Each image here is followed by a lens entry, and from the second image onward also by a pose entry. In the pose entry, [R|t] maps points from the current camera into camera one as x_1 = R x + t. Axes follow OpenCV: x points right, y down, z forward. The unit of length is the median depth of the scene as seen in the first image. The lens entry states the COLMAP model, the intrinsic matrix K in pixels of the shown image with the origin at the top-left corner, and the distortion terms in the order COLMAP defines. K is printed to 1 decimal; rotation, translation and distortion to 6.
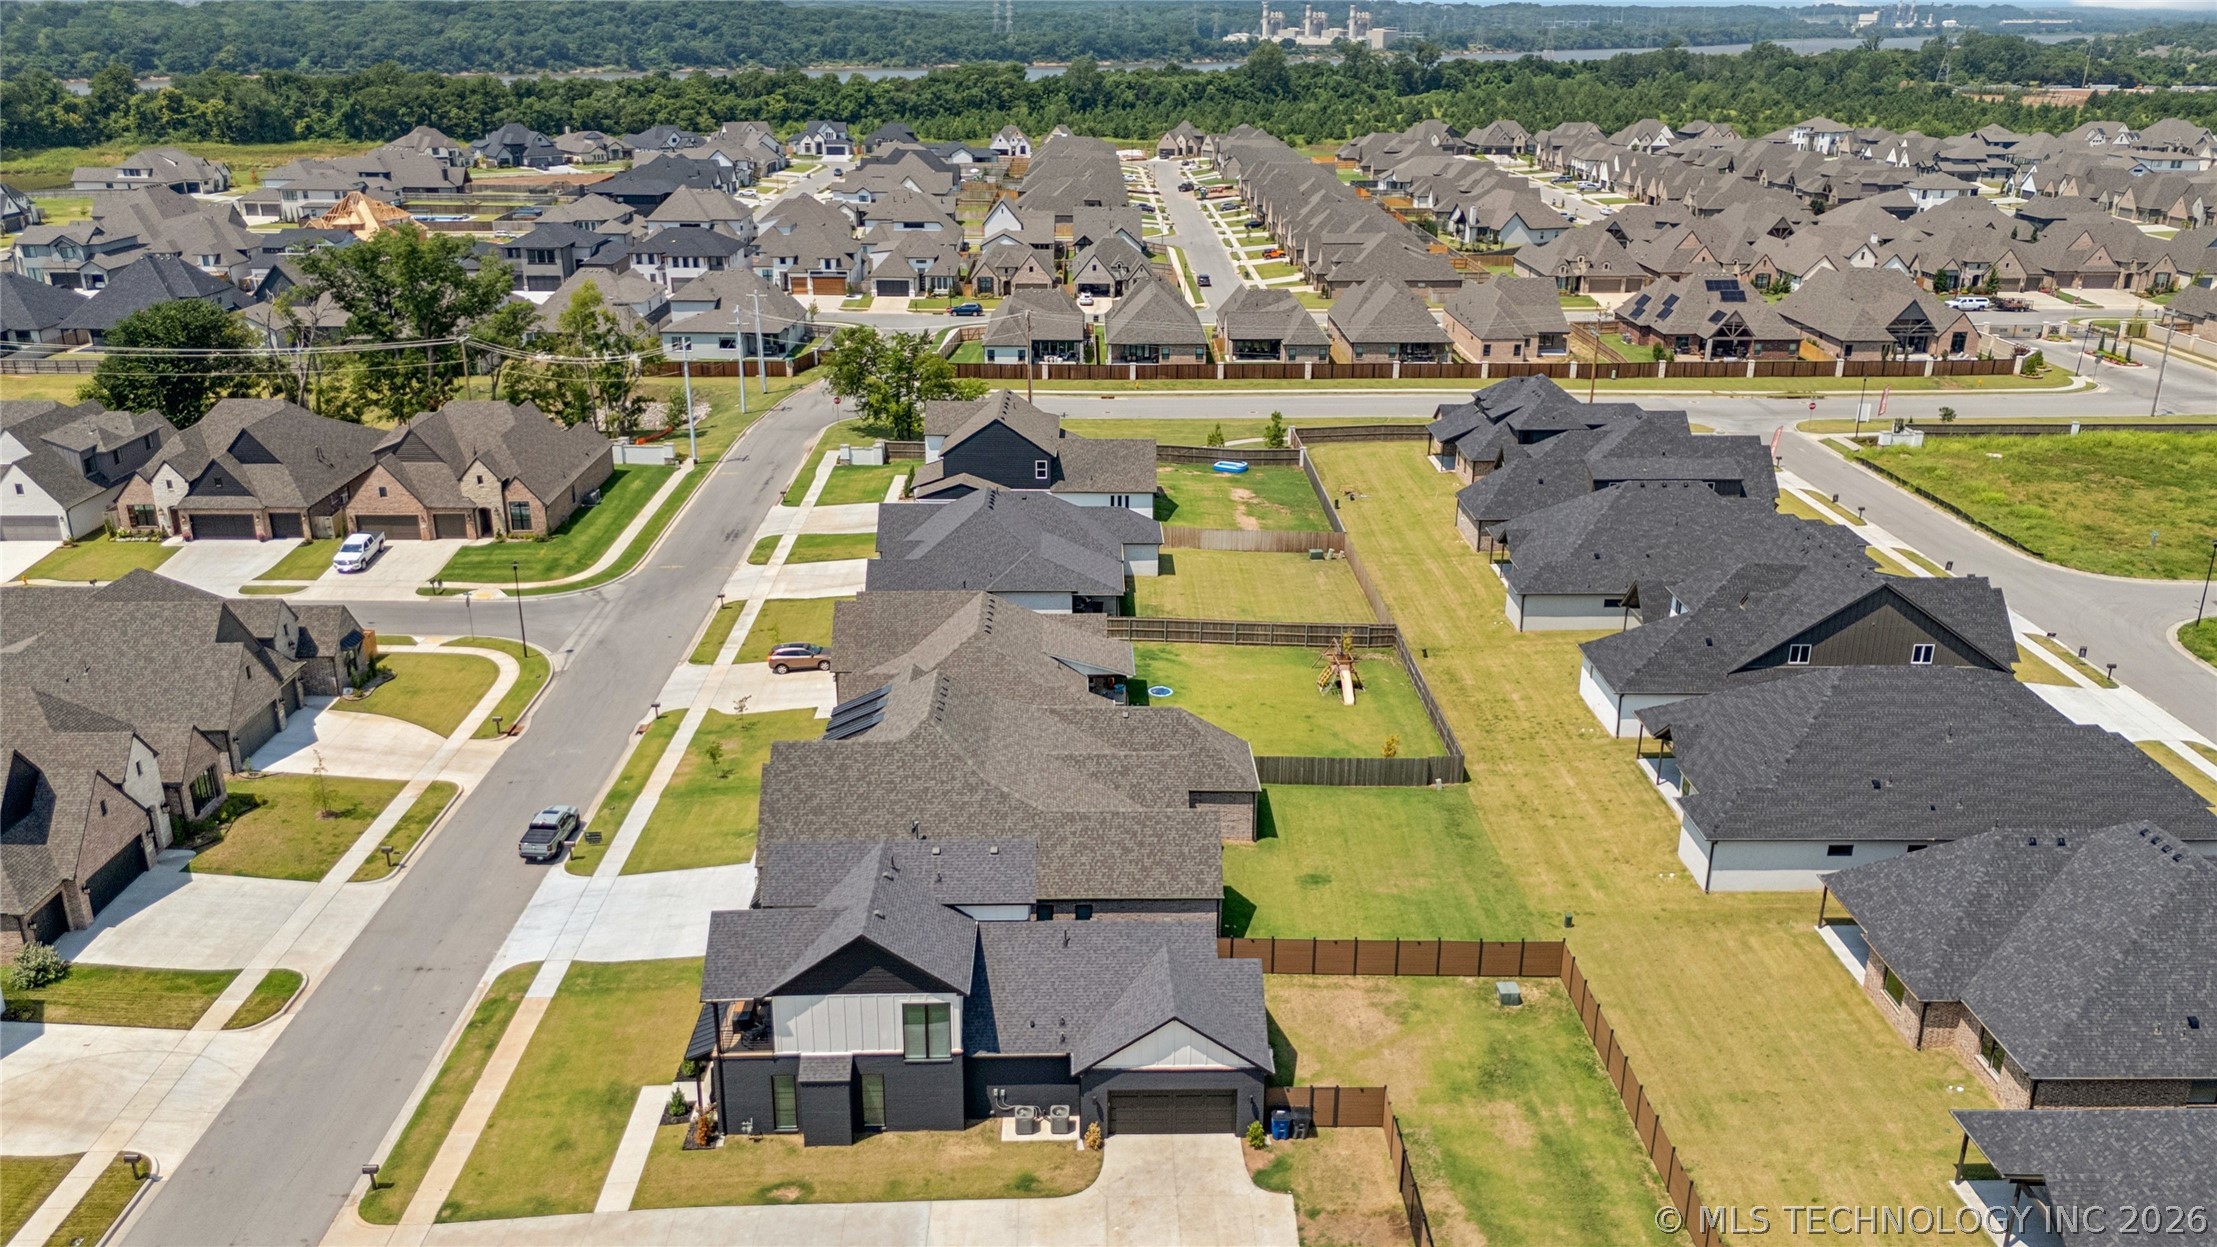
lens RADIAL K [[1688.8, 0, 1114.7], [0, 1688.8, 537.4], [0, 0, 1]] dist [0.060278, -0.048203]
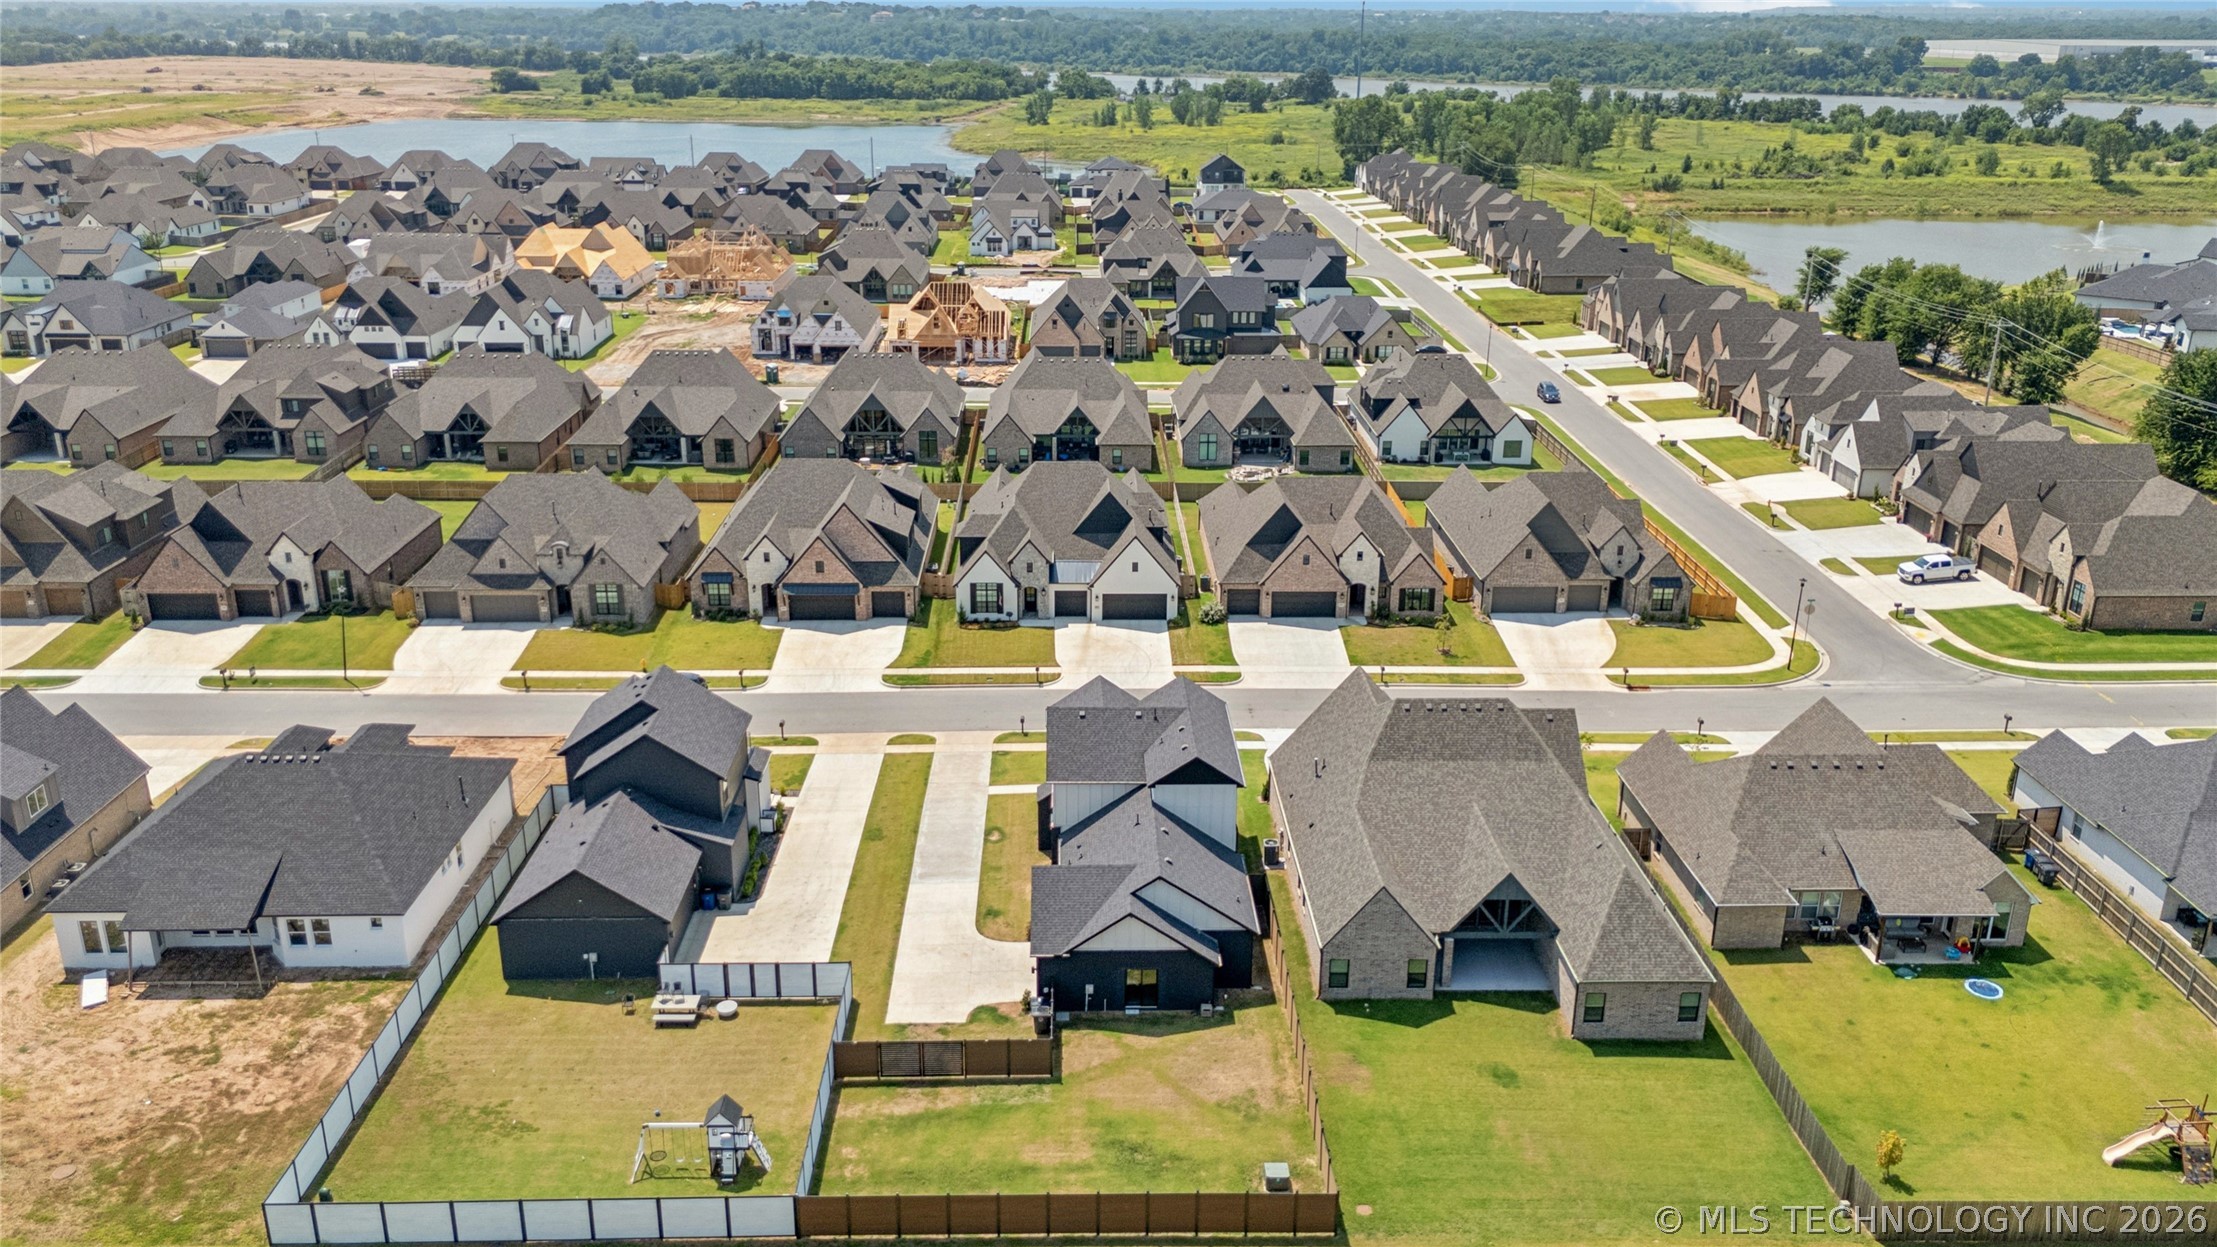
lens RADIAL K [[1688.8, 0, 1114.7], [0, 1688.8, 537.4], [0, 0, 1]] dist [0.060278, -0.048203]
pose [[-0.002760, 0.286492, -0.958079, 0.570080], [-0.297617, 0.914432, 0.274297, -0.150312], [0.954681, 0.285898, 0.082741, 0.427724]]
